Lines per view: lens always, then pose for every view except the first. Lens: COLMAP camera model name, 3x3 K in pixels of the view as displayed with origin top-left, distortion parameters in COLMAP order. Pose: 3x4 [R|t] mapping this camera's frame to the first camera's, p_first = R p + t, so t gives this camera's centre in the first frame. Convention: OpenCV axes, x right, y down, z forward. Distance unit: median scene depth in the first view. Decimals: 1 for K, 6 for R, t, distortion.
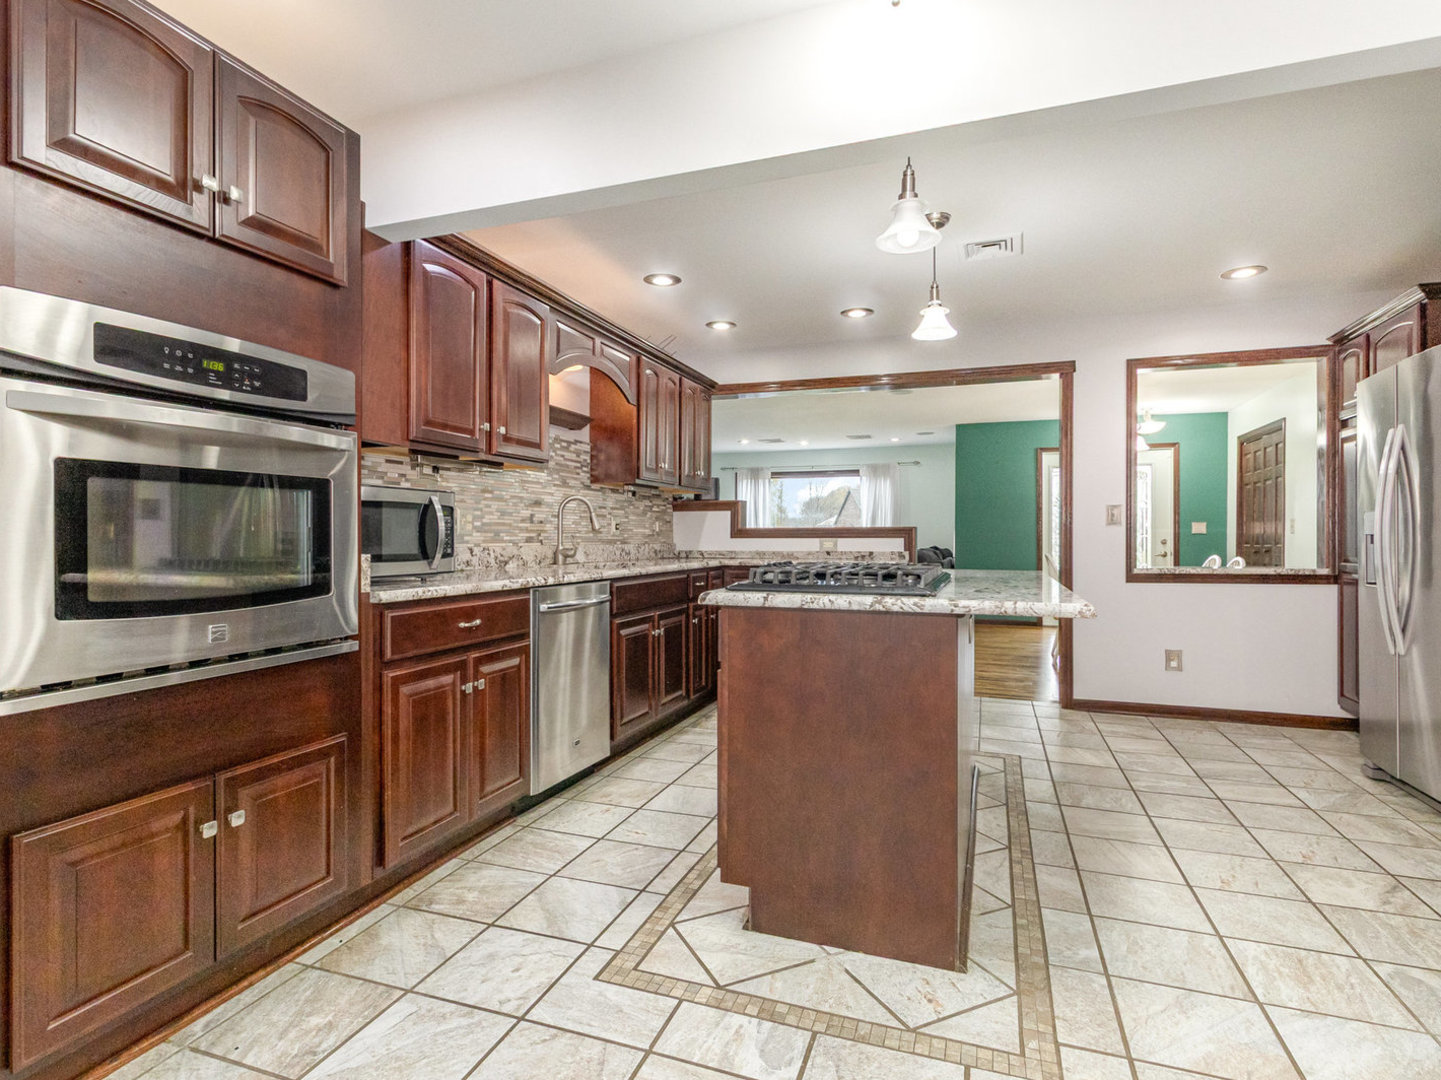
lens RADIAL K [[744.7, 0, 708.1], [0, 744.7, 541.0], [0, 0, 1]] dist [-0.000957, -0.000030]
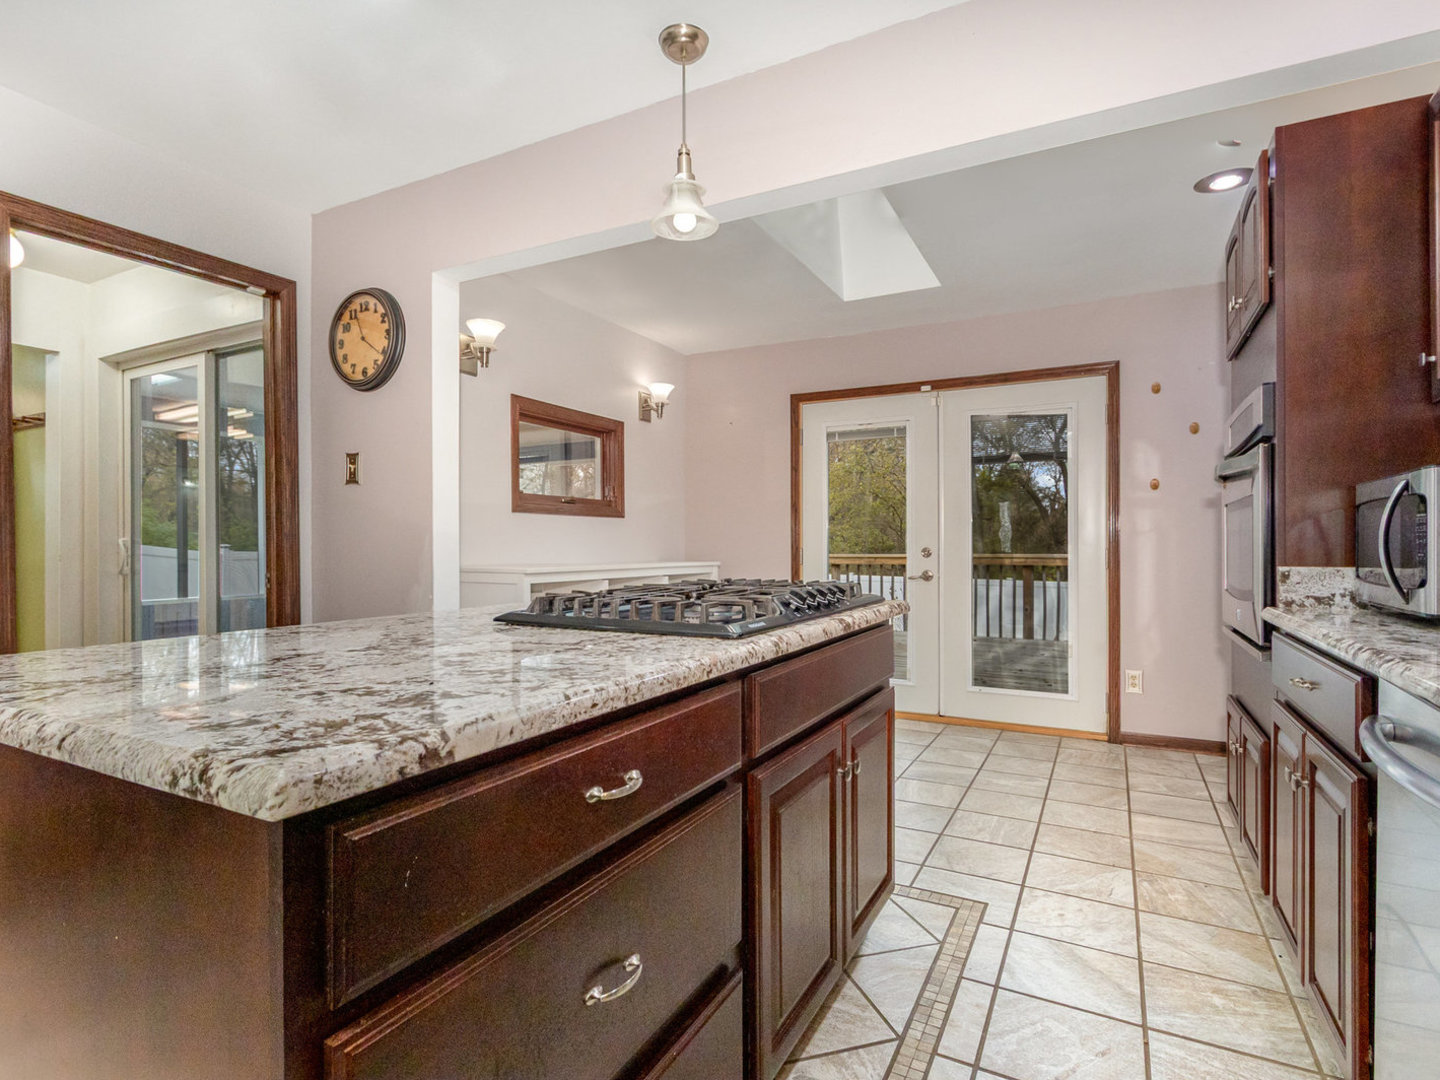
lens RADIAL K [[744.2, 0, 707.6], [0, 744.2, 541.0], [0, 0, 1]] dist [-0.000957, -0.000030]
pose [[-0.990229, -0.006024, 0.139322, 0.115664], [-0.005414, 0.999974, 0.004755, -0.014468], [-0.139347, 0.003955, -0.990236, 1.904274]]
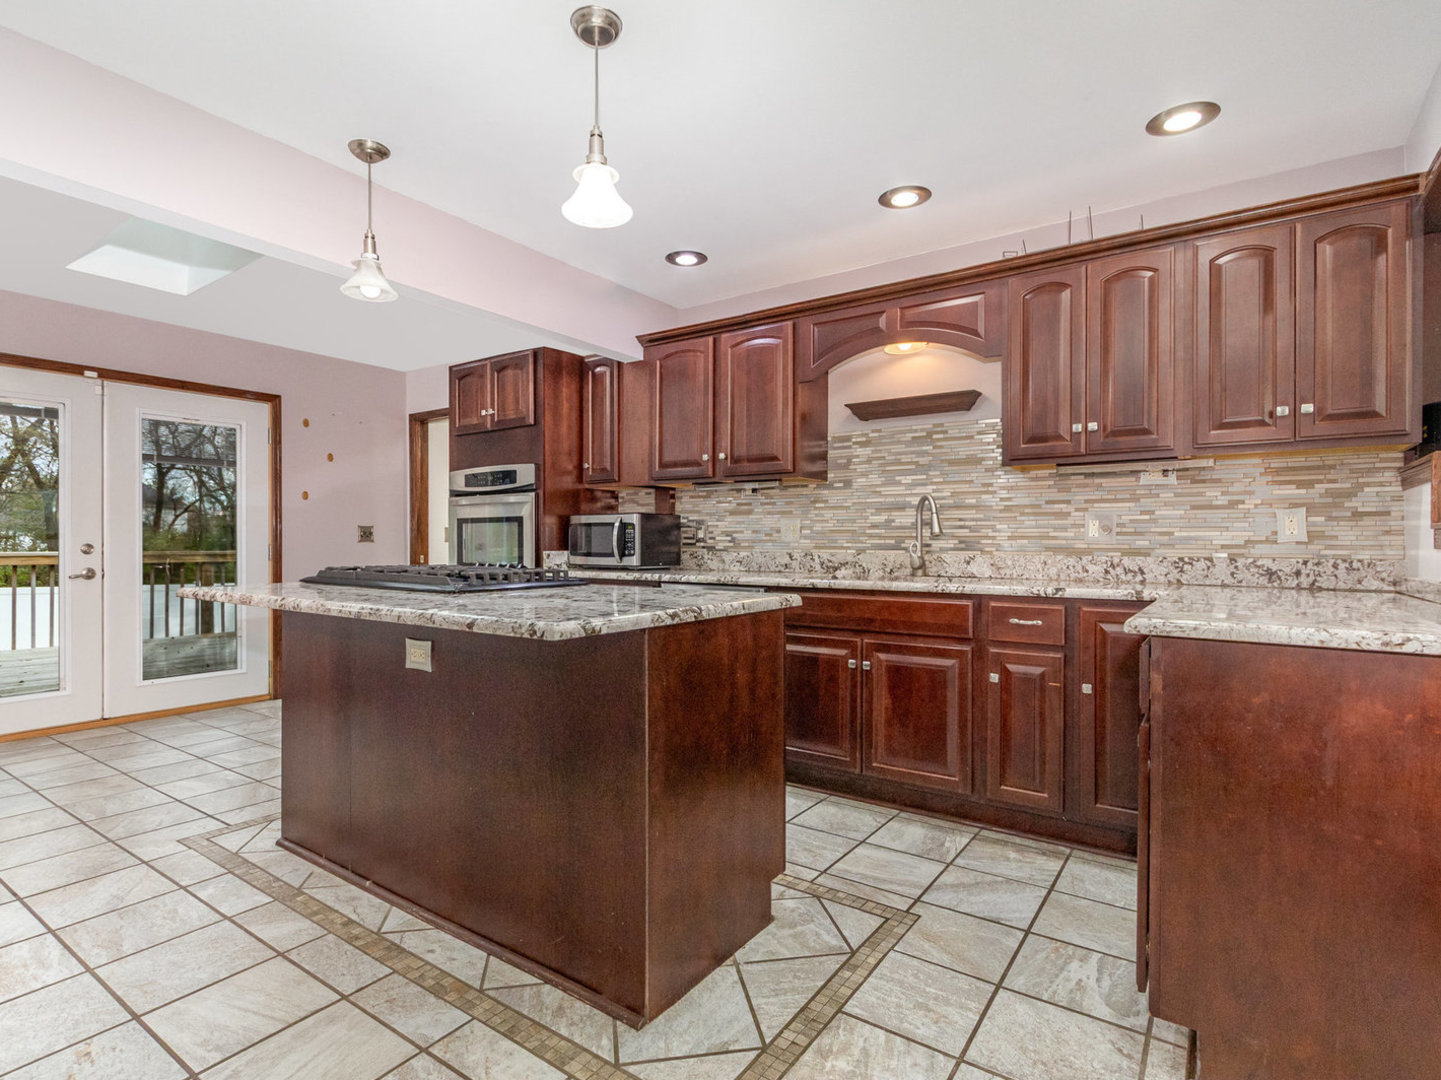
lens RADIAL K [[744.7, 0, 708.1], [0, 744.7, 541.0], [0, 0, 1]] dist [-0.000957, -0.000030]
pose [[-0.261939, -0.008221, -0.965050, 1.279072], [-0.010170, 0.999932, -0.005757, -0.002174], [0.965031, 0.008307, -0.262004, 1.833608]]
